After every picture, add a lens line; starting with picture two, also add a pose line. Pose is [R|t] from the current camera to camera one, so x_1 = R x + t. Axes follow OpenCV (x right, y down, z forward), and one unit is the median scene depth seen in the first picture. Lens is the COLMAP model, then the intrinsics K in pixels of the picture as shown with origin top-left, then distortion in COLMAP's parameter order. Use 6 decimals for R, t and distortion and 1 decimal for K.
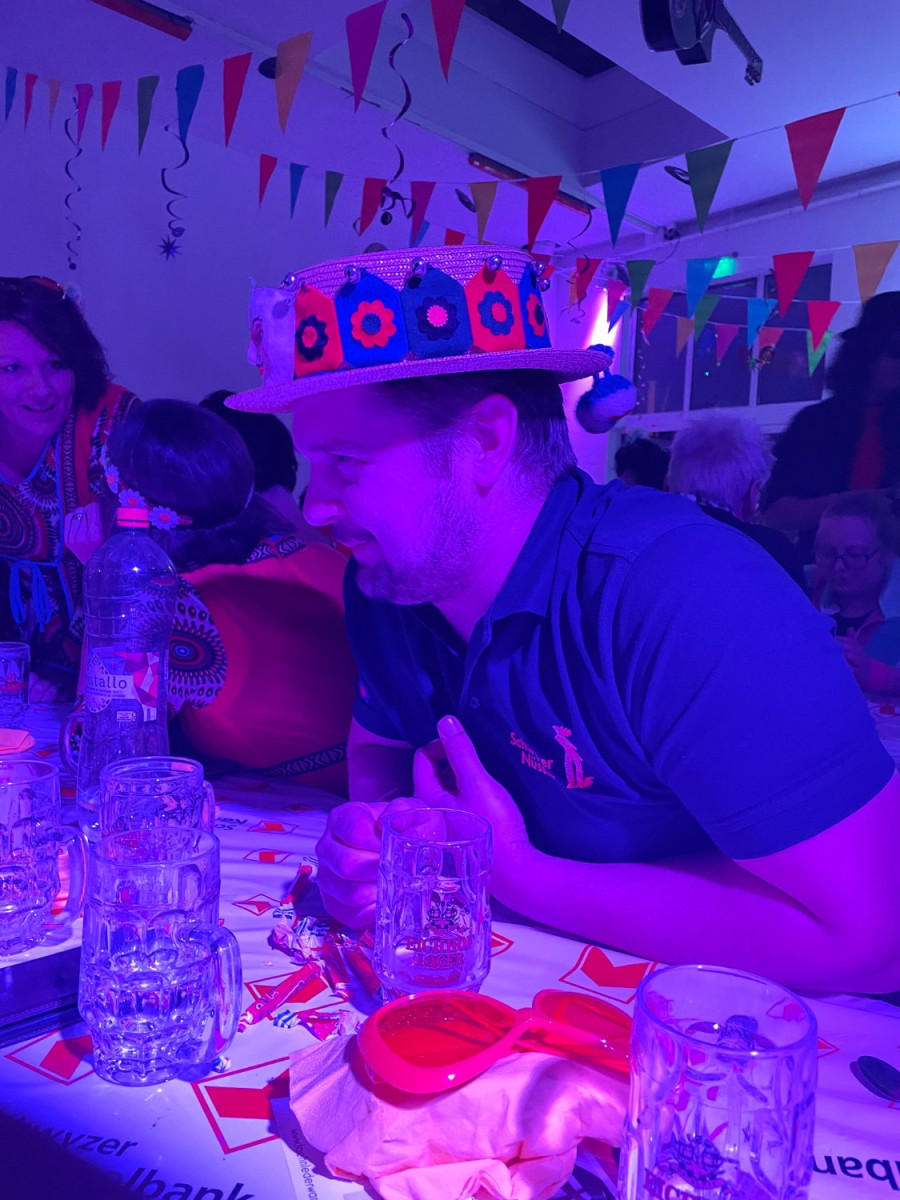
lens RADIAL K [[918.0, 0, 450.0], [0, 918.0, 600.0], [0, 0, 1]] dist [0.092442, -0.104701]
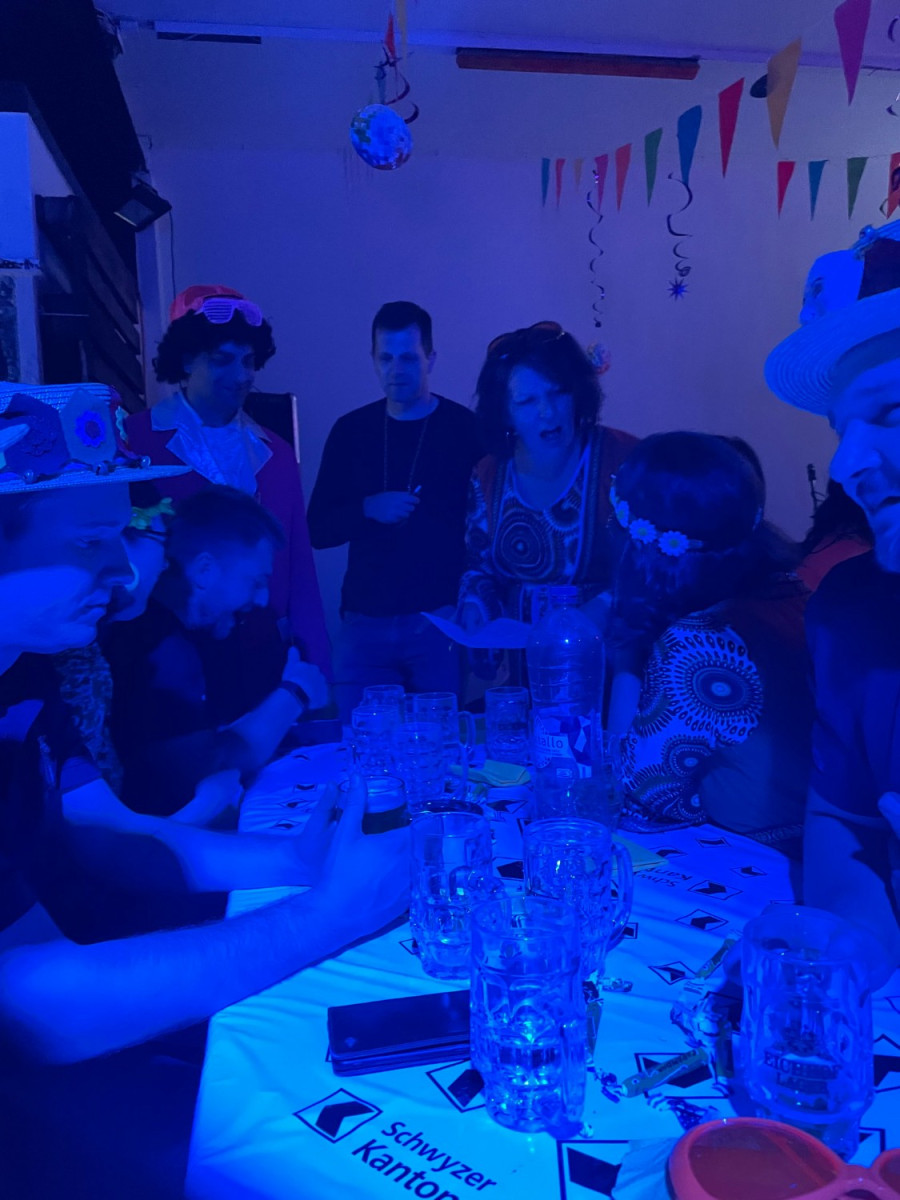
lens RADIAL K [[918.0, 0, 450.0], [0, 918.0, 600.0], [0, 0, 1]] dist [0.092442, -0.104701]
pose [[0.827351, -0.044470, -0.559922, 0.164222], [0.038747, 0.999005, -0.022090, -0.062379], [0.560347, -0.003419, 0.828251, 0.010921]]
